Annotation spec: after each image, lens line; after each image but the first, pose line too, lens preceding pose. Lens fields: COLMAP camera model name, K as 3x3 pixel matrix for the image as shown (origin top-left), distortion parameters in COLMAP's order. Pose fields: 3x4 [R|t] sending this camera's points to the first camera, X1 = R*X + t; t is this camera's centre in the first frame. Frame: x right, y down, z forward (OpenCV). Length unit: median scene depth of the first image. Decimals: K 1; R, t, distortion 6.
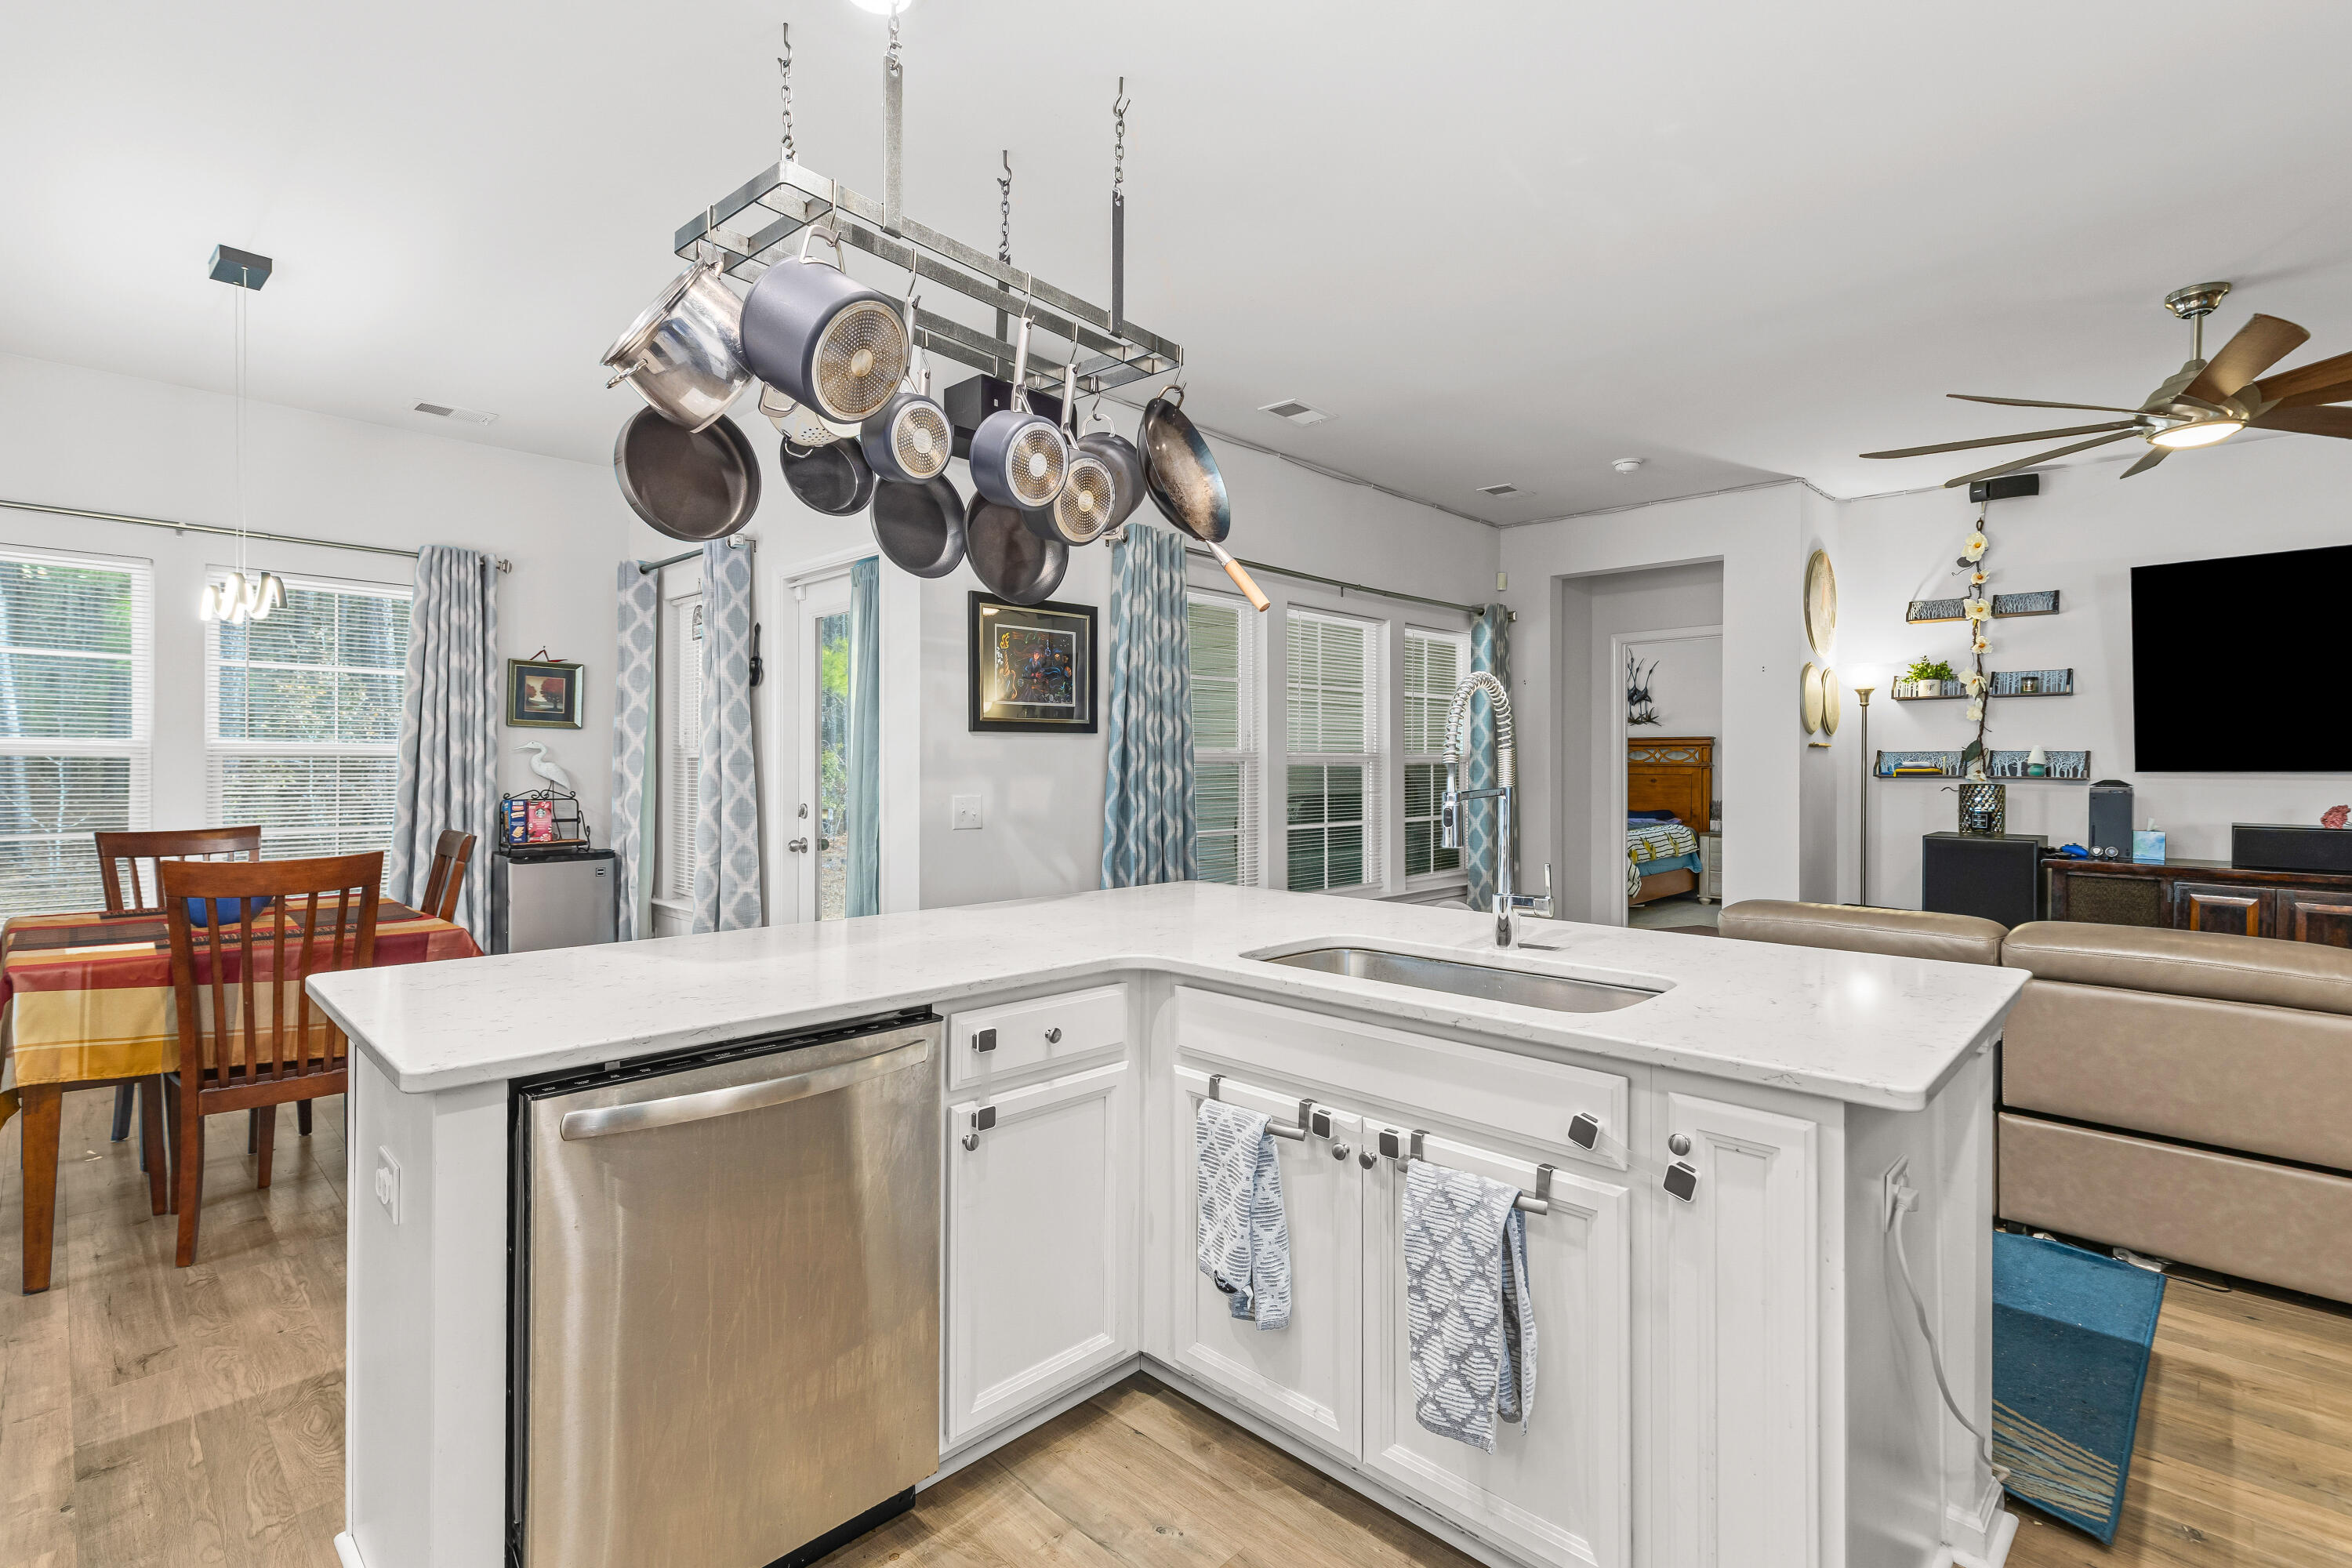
lens RADIAL K [[1088.2, 0, 1181.7], [0, 1088.2, 767.3], [0, 0, 1]] dist [0.013199, -0.000143]
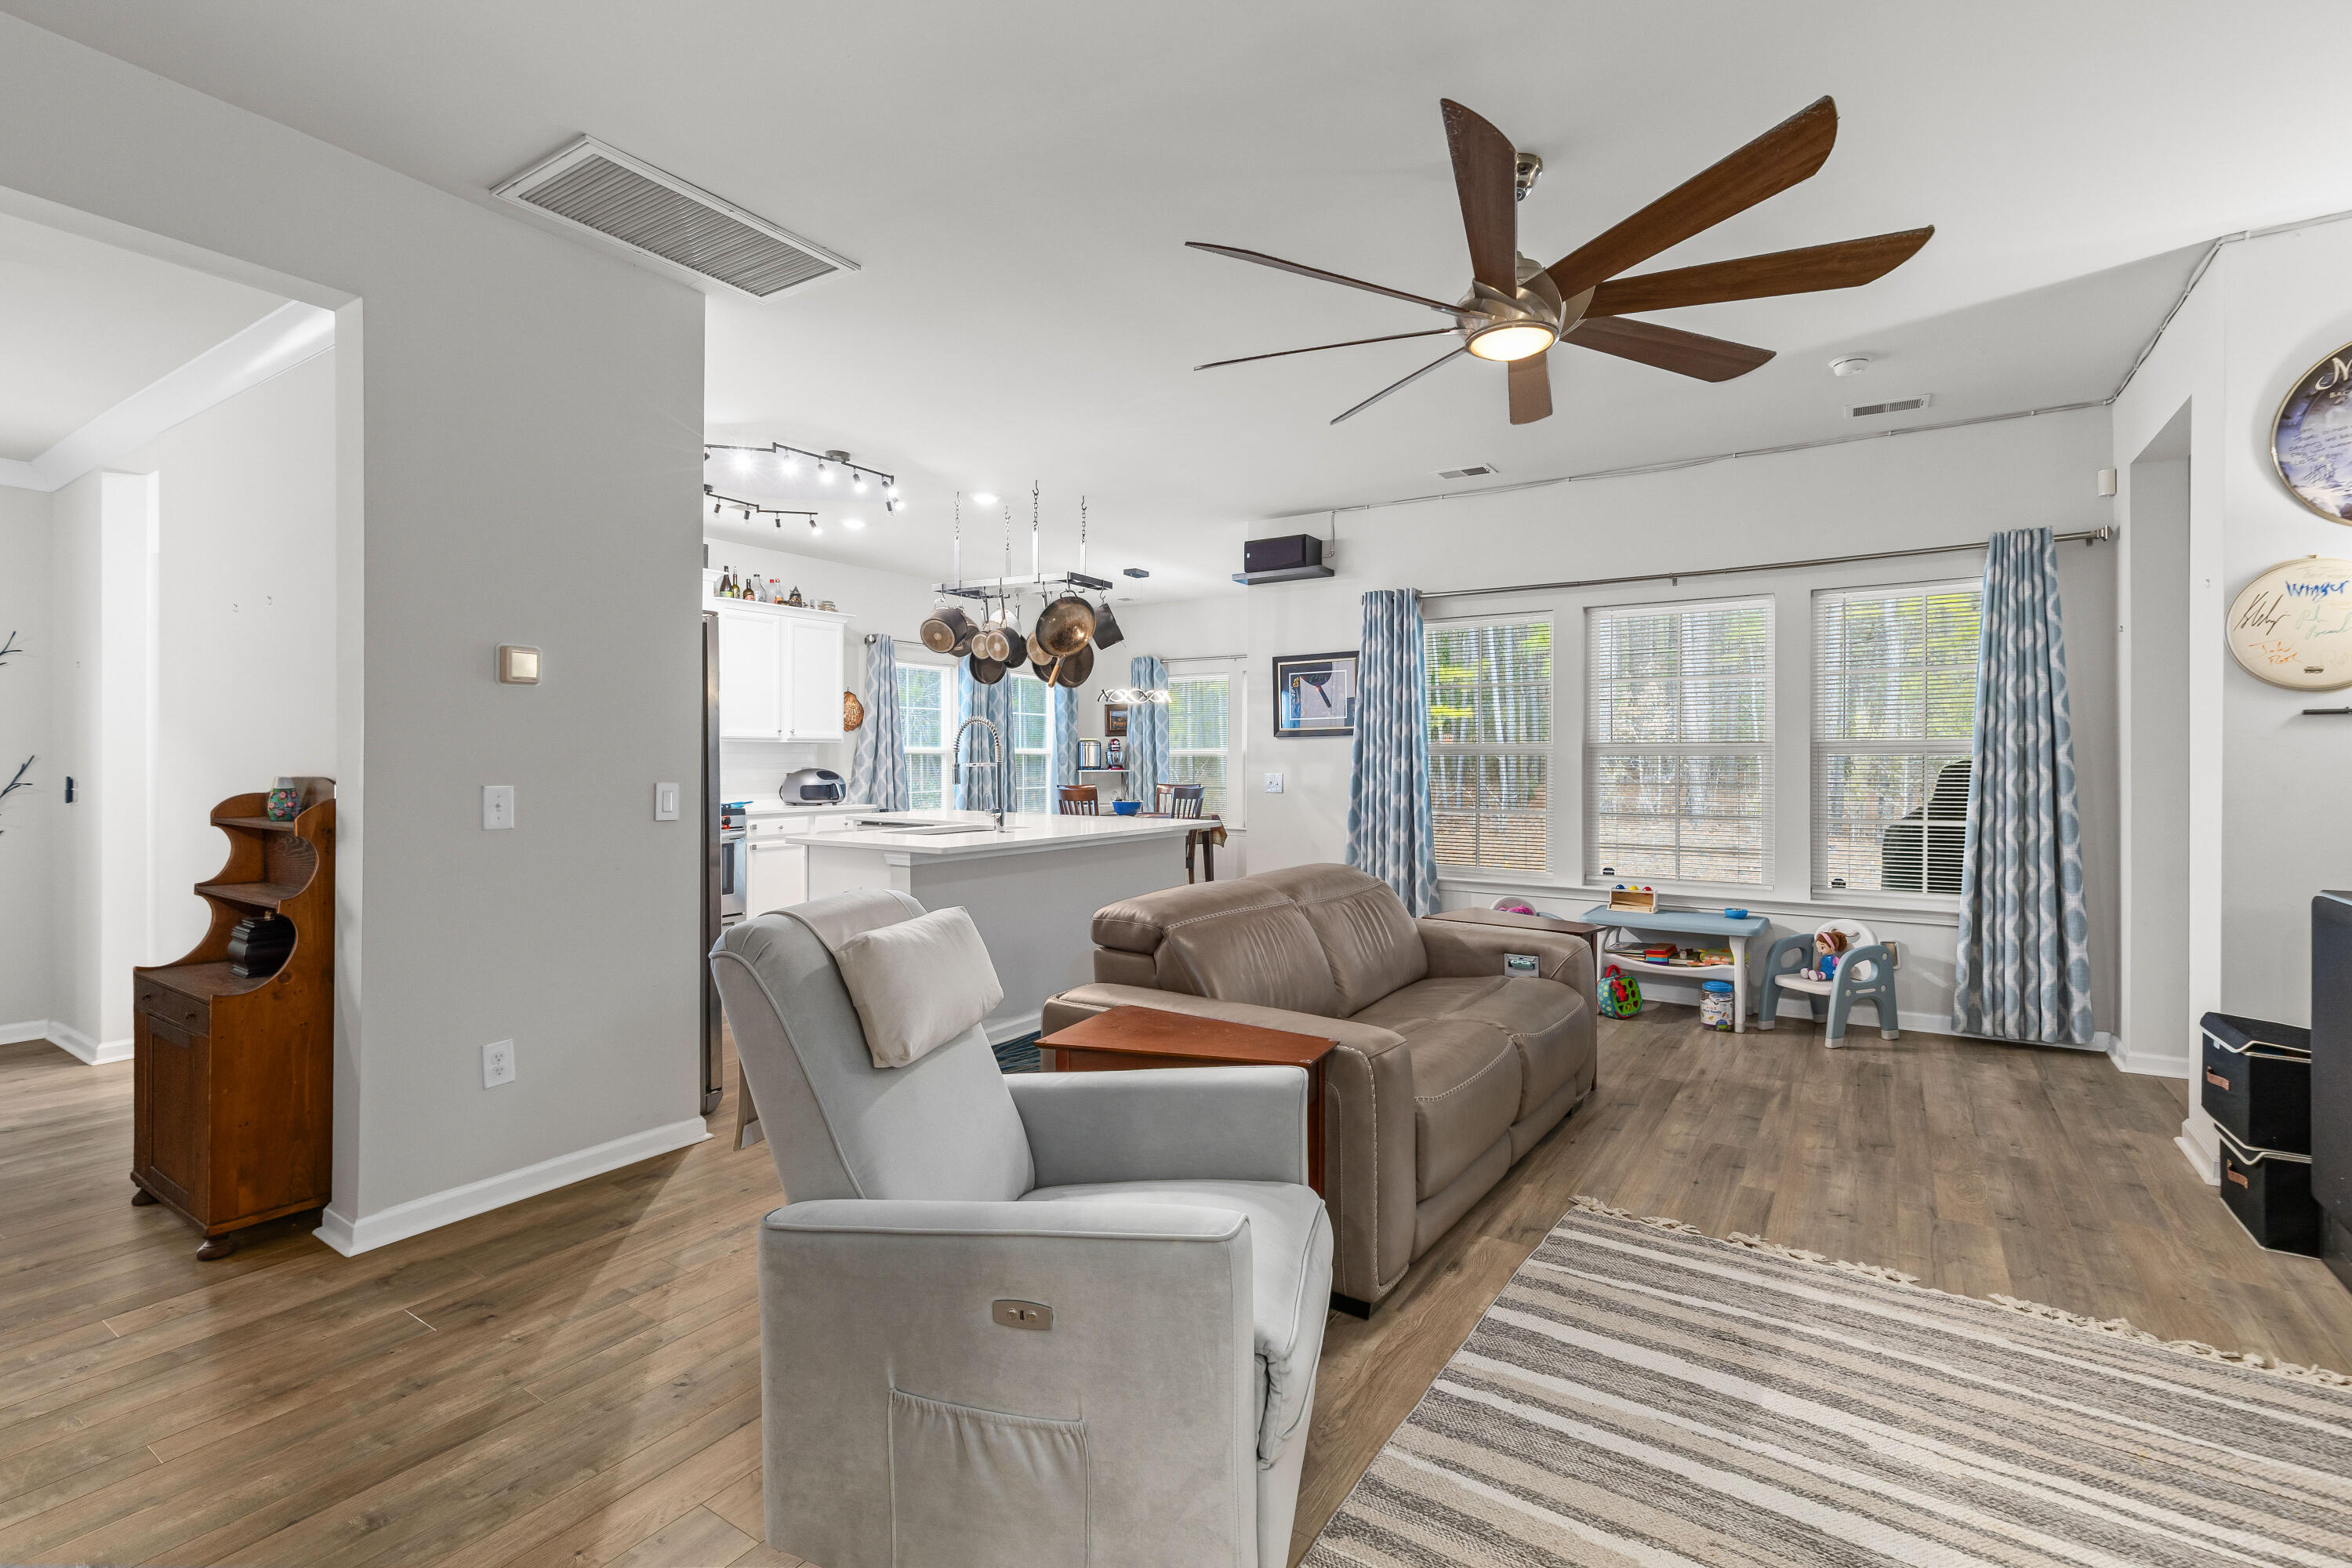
lens RADIAL K [[1059.0, 0, 1182.6], [0, 1059.0, 769.7], [0, 0, 1]] dist [0.013963, 0.000086]
pose [[0.181205, 0.006671, -0.983423, 1.066526], [-0.003400, 0.999975, 0.006157, 0.006529], [0.983439, 0.002228, 0.181224, 0.401555]]
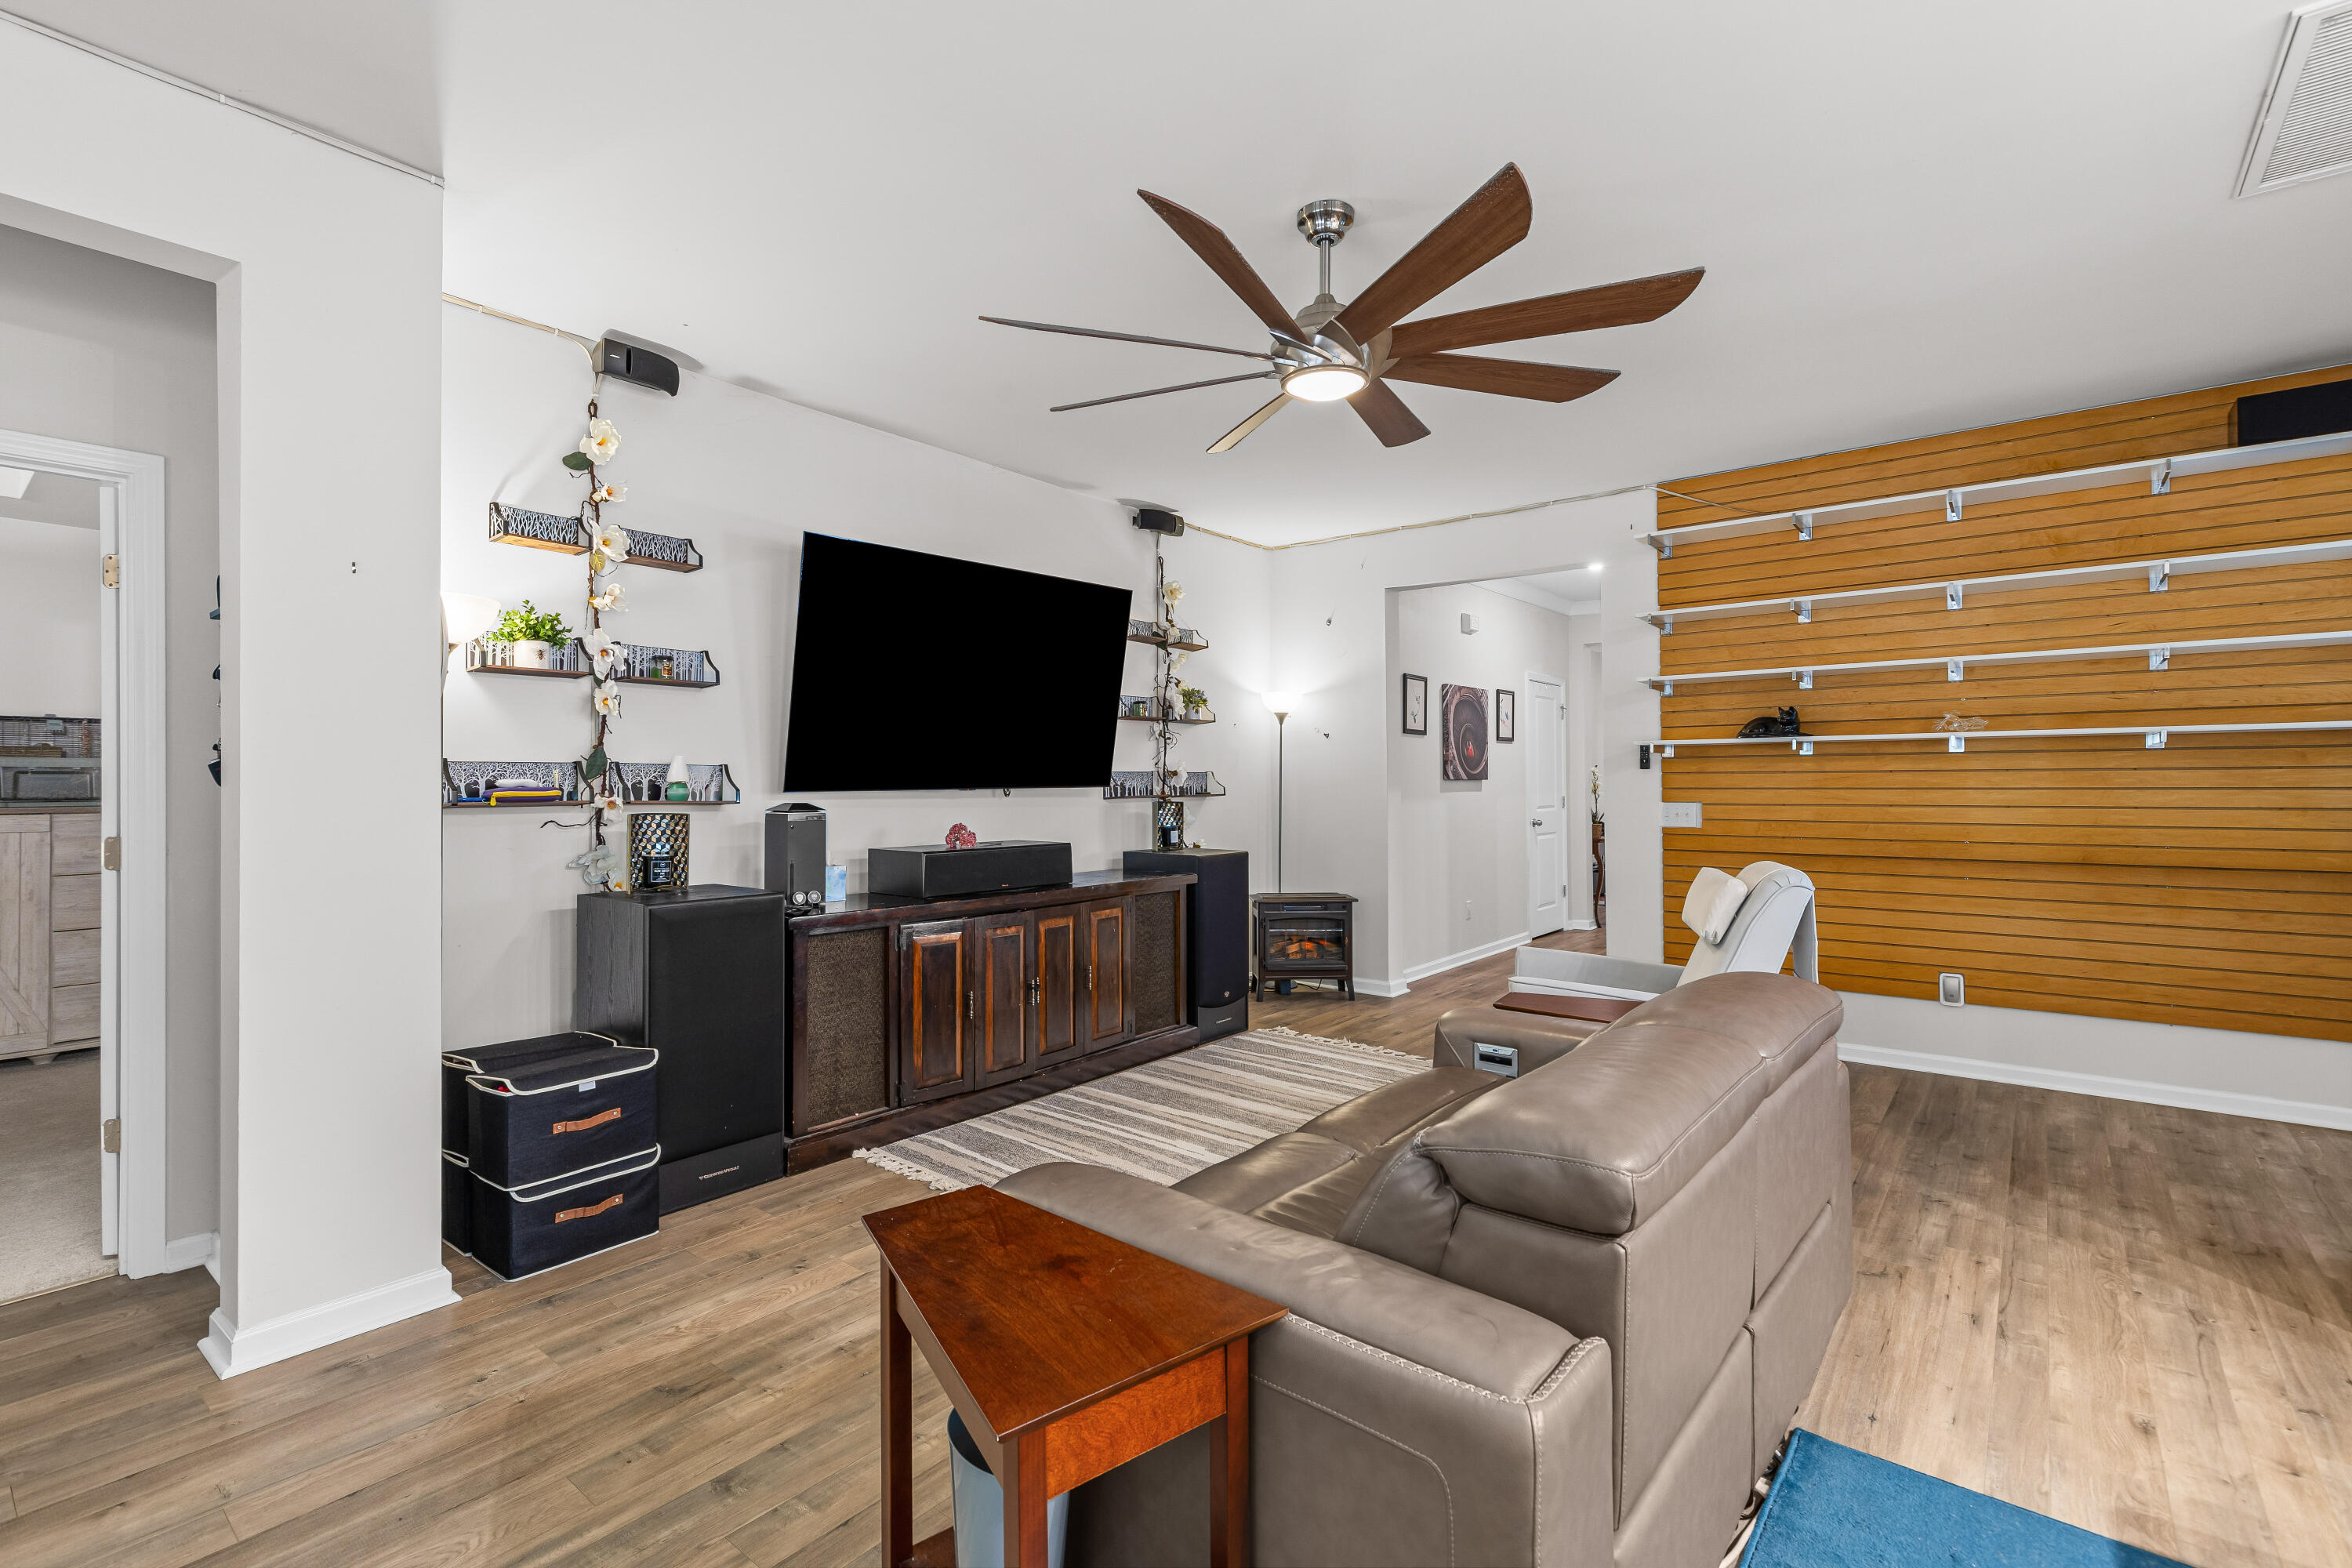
lens RADIAL K [[1057.5, 0, 1176.0], [0, 1057.5, 784.0], [0, 0, 1]] dist [0.025566, -0.010217]
pose [[-0.082686, -0.002468, 0.996573, 0.085096], [0.007830, 0.999964, 0.003126, -0.001987], [-0.996545, 0.008062, -0.082664, 0.764650]]
